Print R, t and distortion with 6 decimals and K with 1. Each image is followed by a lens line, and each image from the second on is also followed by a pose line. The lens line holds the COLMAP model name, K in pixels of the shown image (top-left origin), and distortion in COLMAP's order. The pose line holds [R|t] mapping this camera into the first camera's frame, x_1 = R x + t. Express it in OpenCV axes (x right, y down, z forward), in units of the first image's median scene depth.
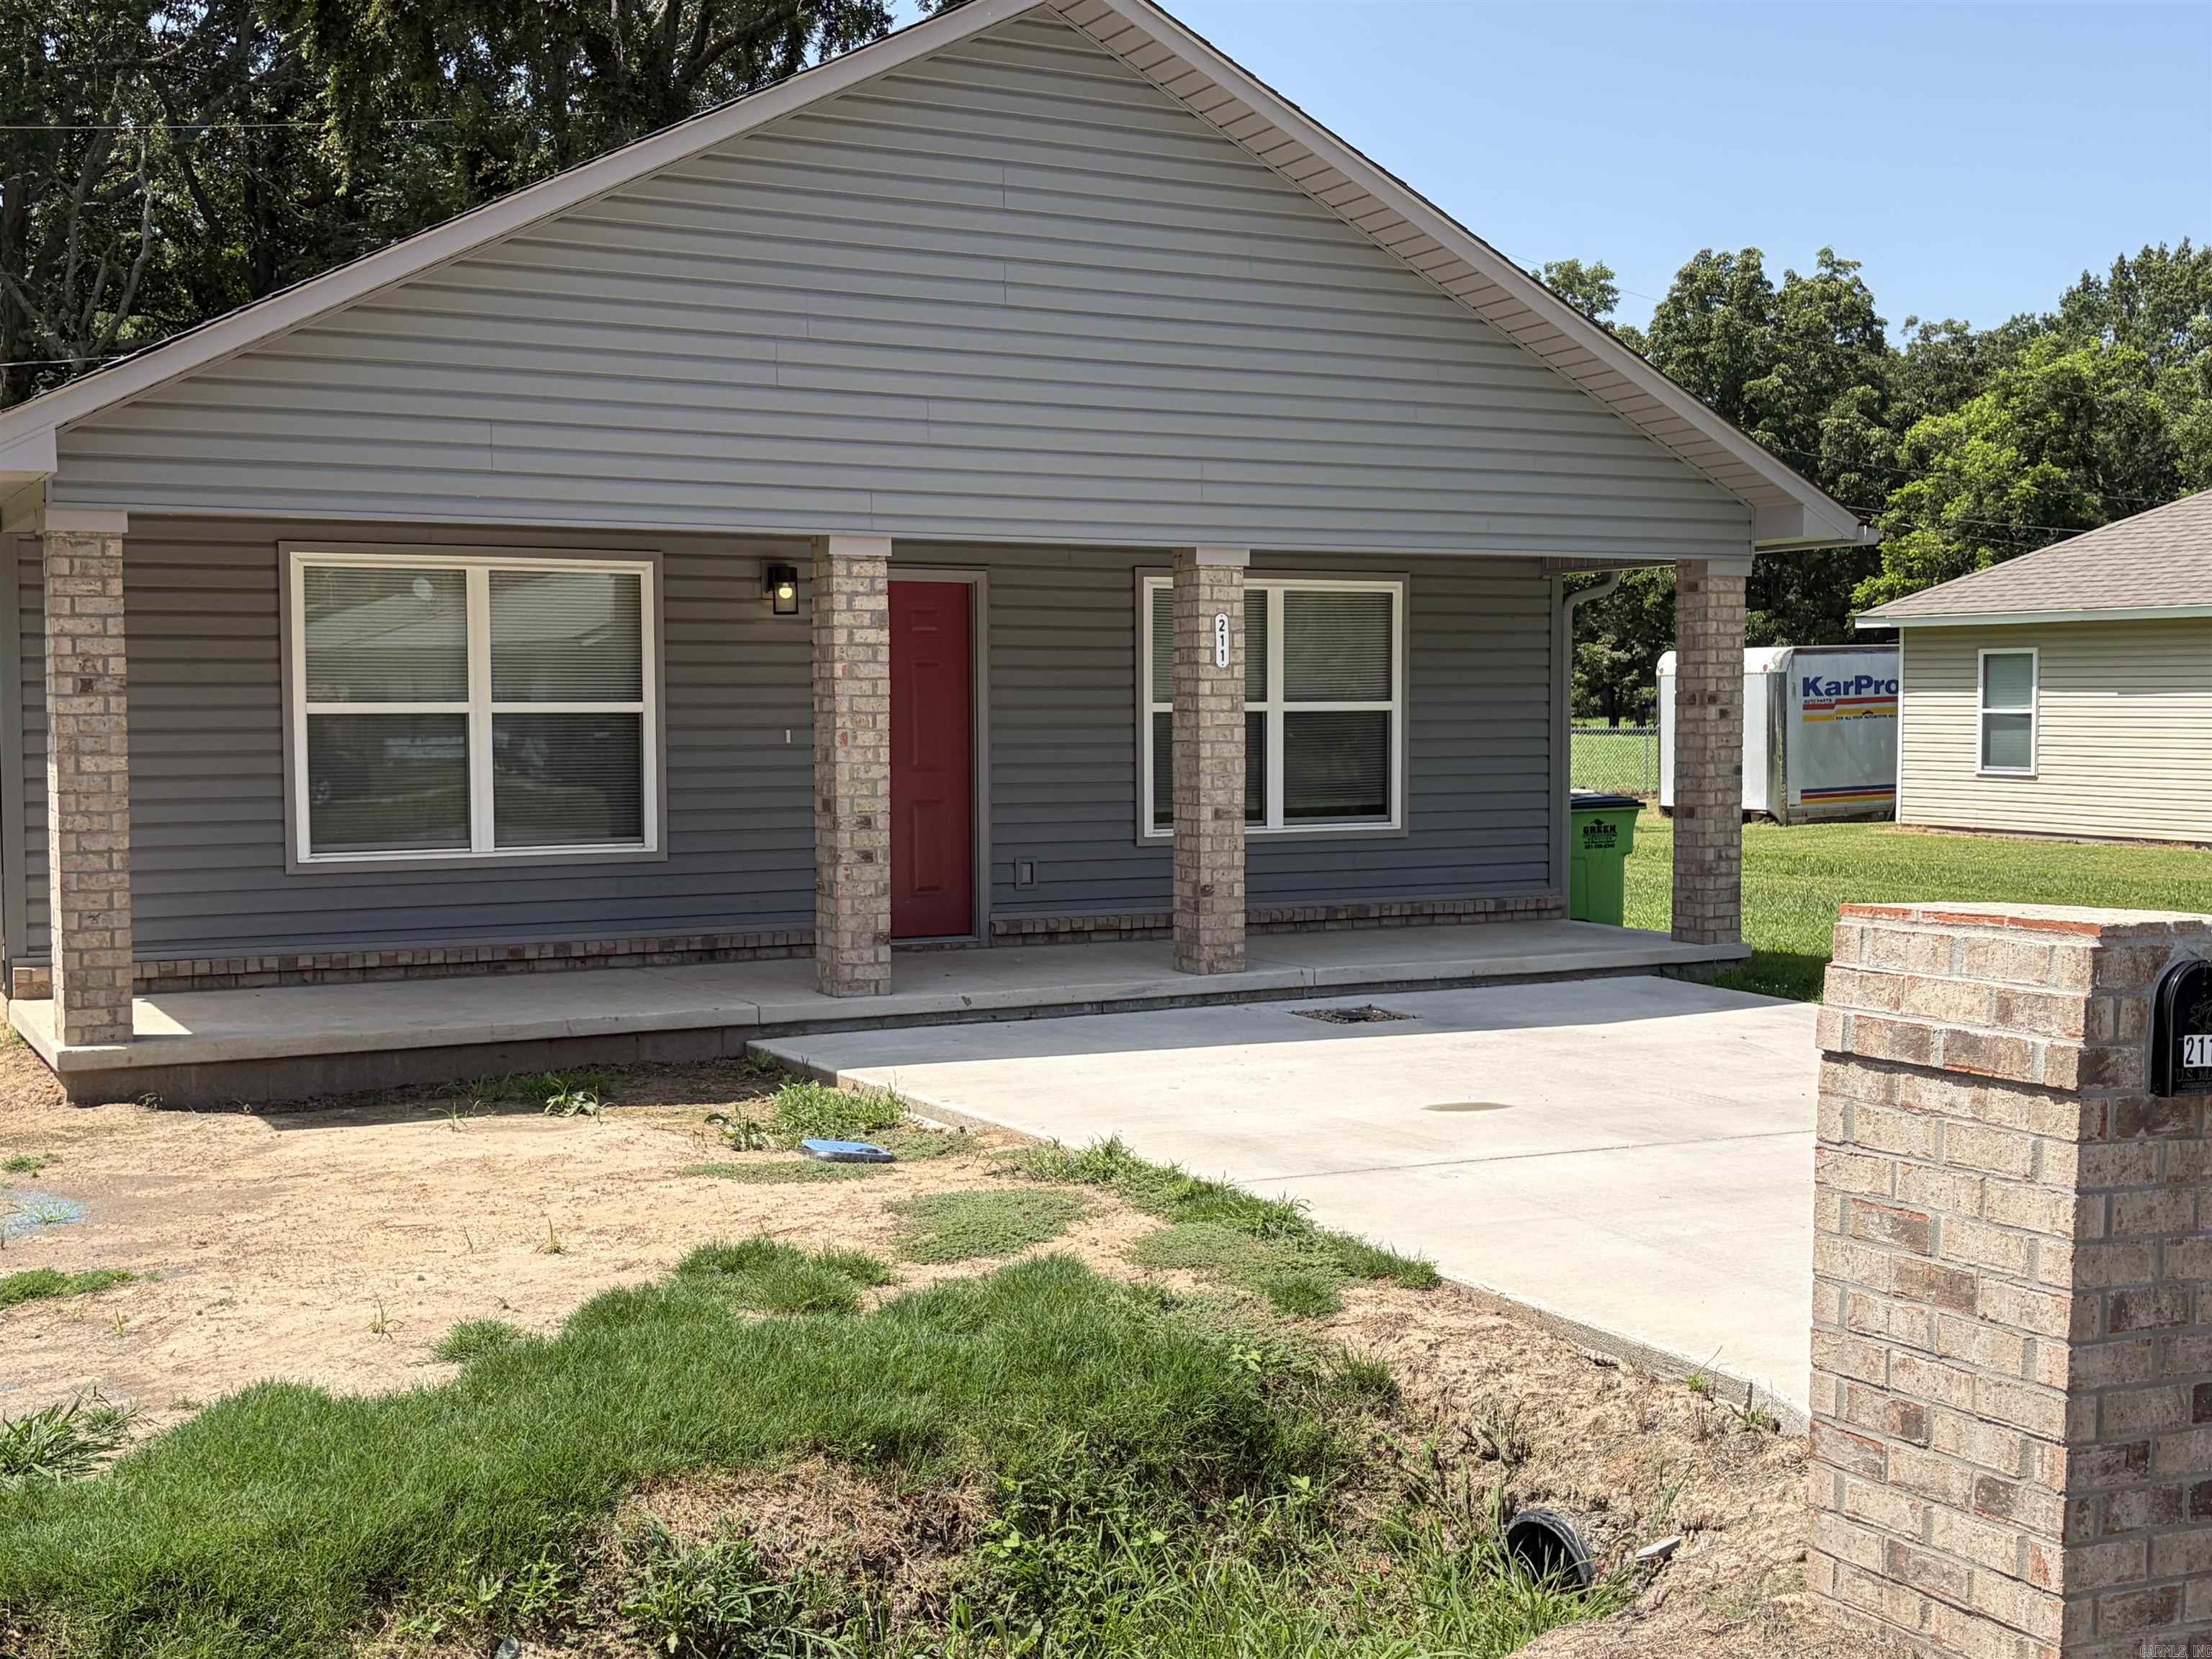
lens RADIAL K [[2568.9, 0, 1105.7], [0, 2568.9, 830.7], [0, 0, 1]] dist [0.086245, -0.012842]
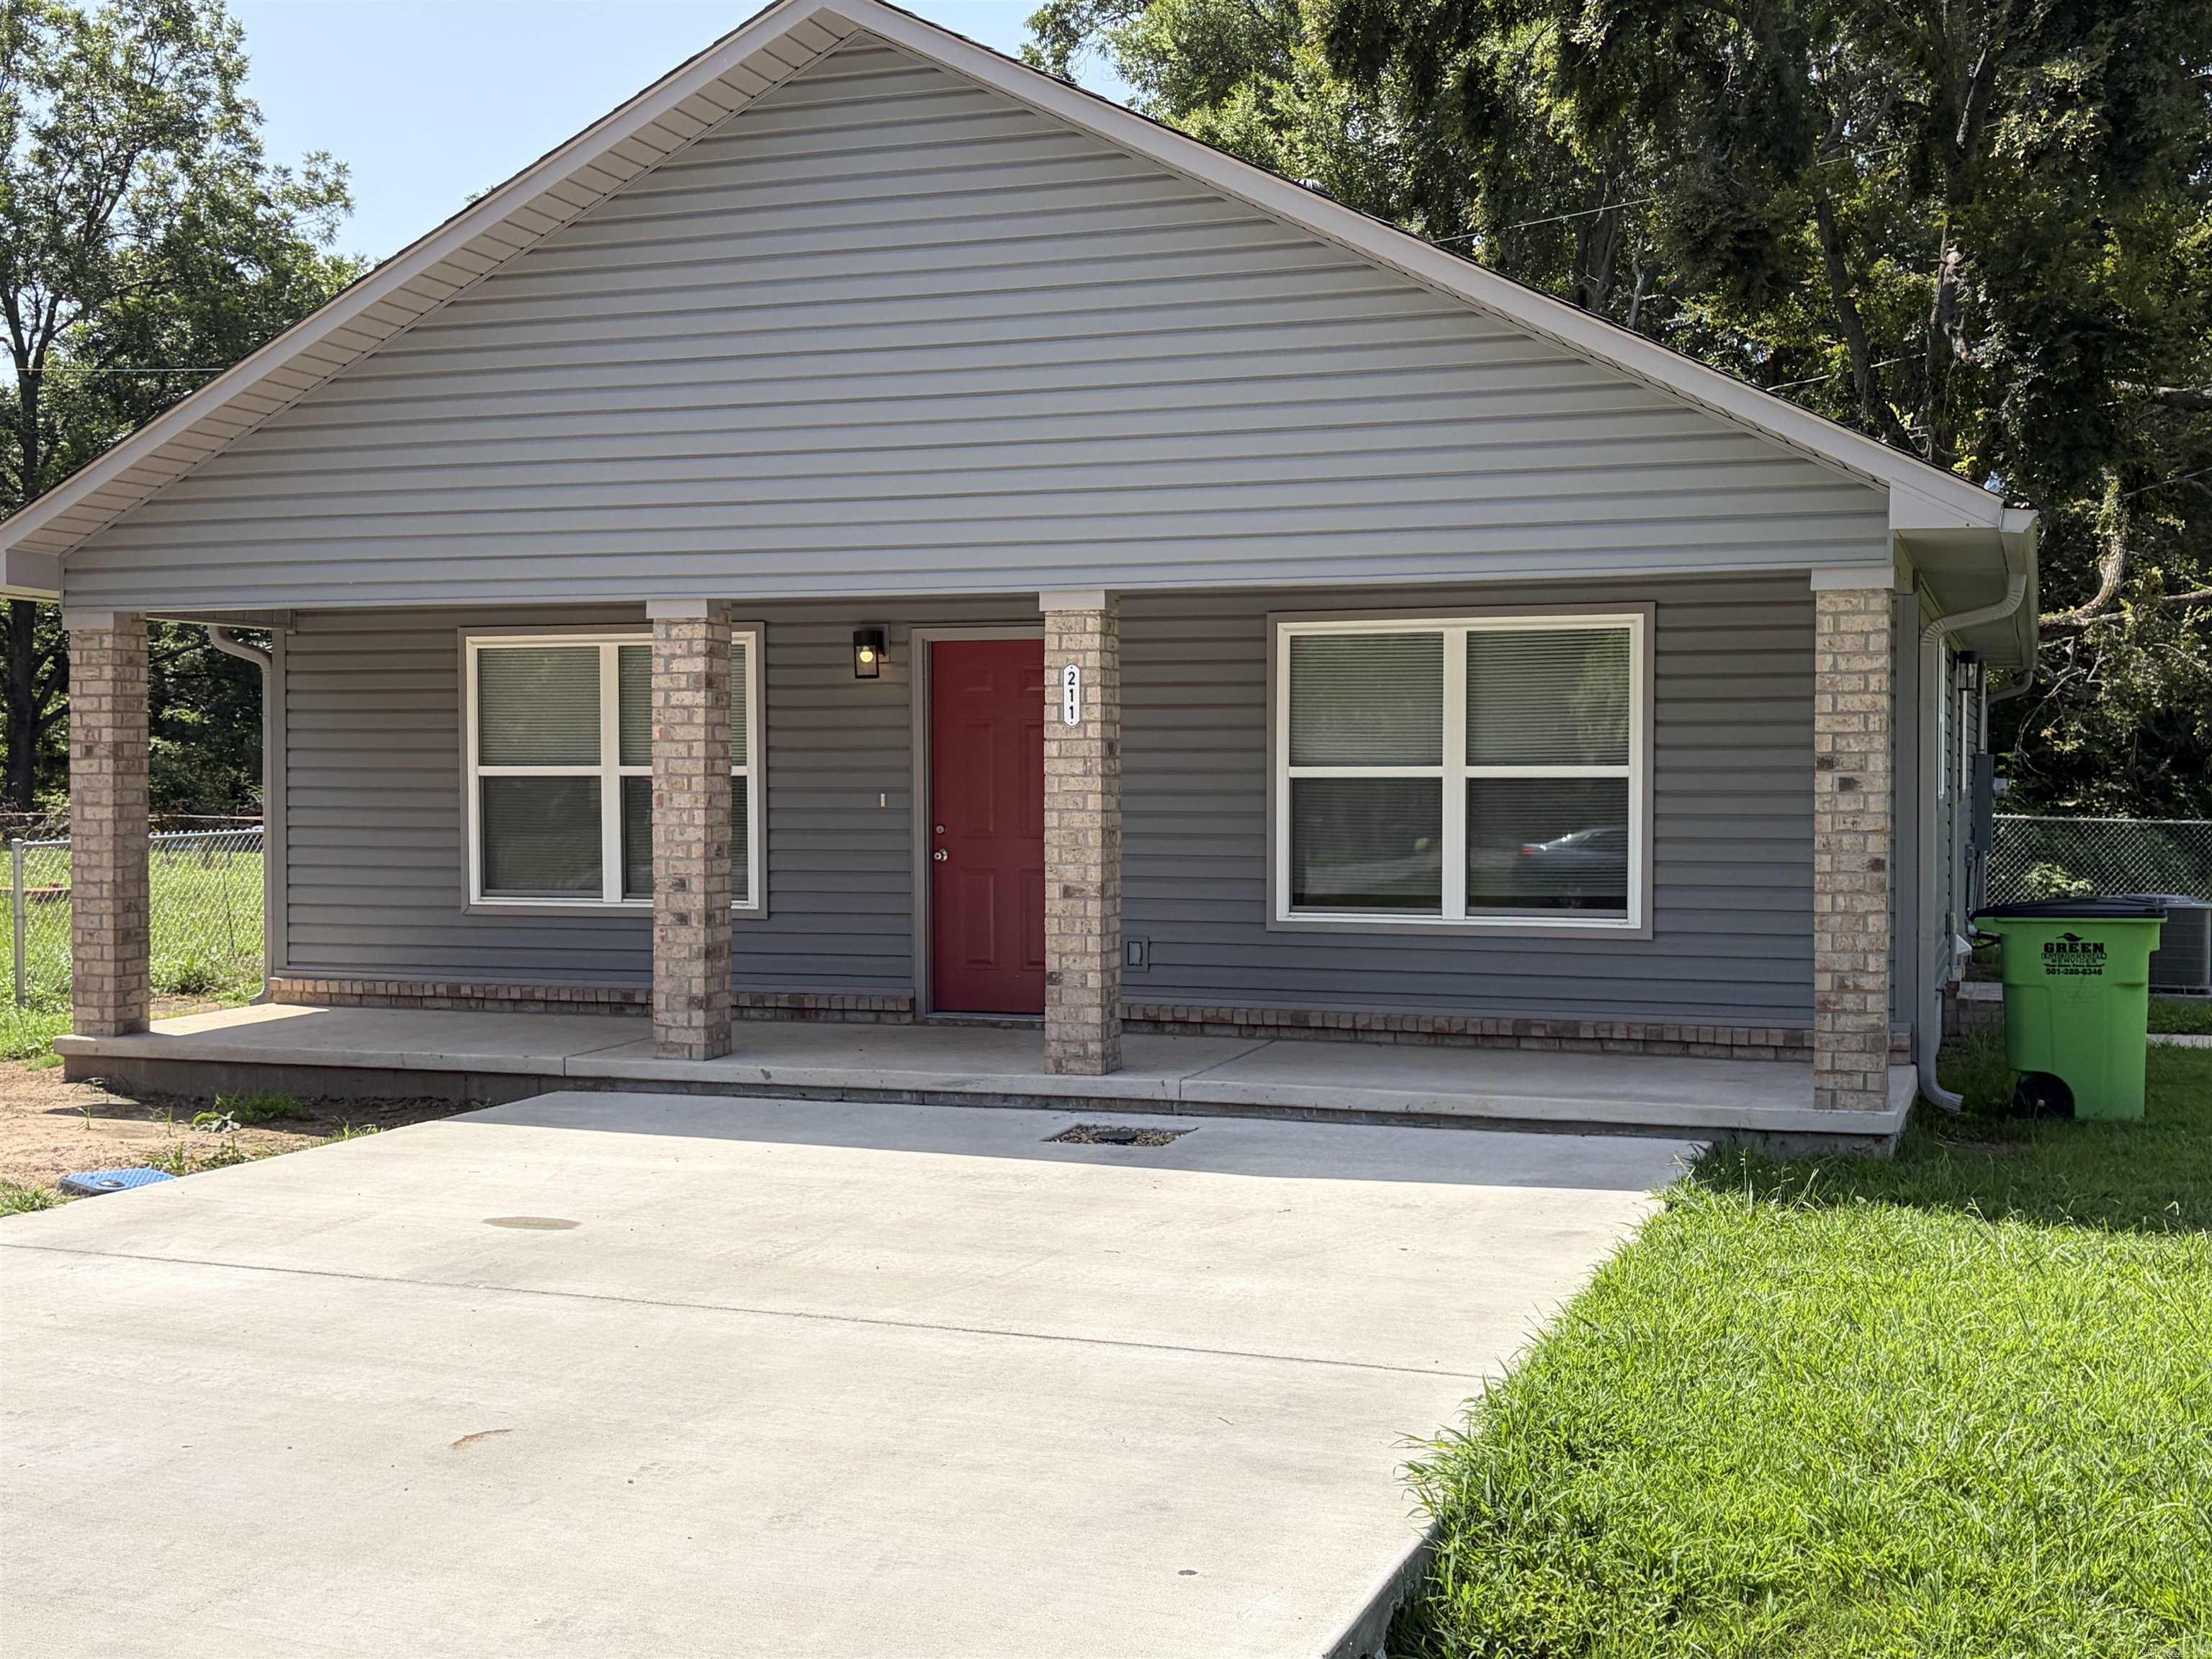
lens RADIAL K [[2639.5, 0, 1106.1], [0, 2639.5, 790.6], [0, 0, 1]] dist [0.176145, -0.624007]
pose [[0.663427, 0.008931, -0.748188, 0.735474], [-0.039628, 0.998945, -0.023214, -0.020947], [0.747191, 0.045050, 0.663081, 0.411731]]
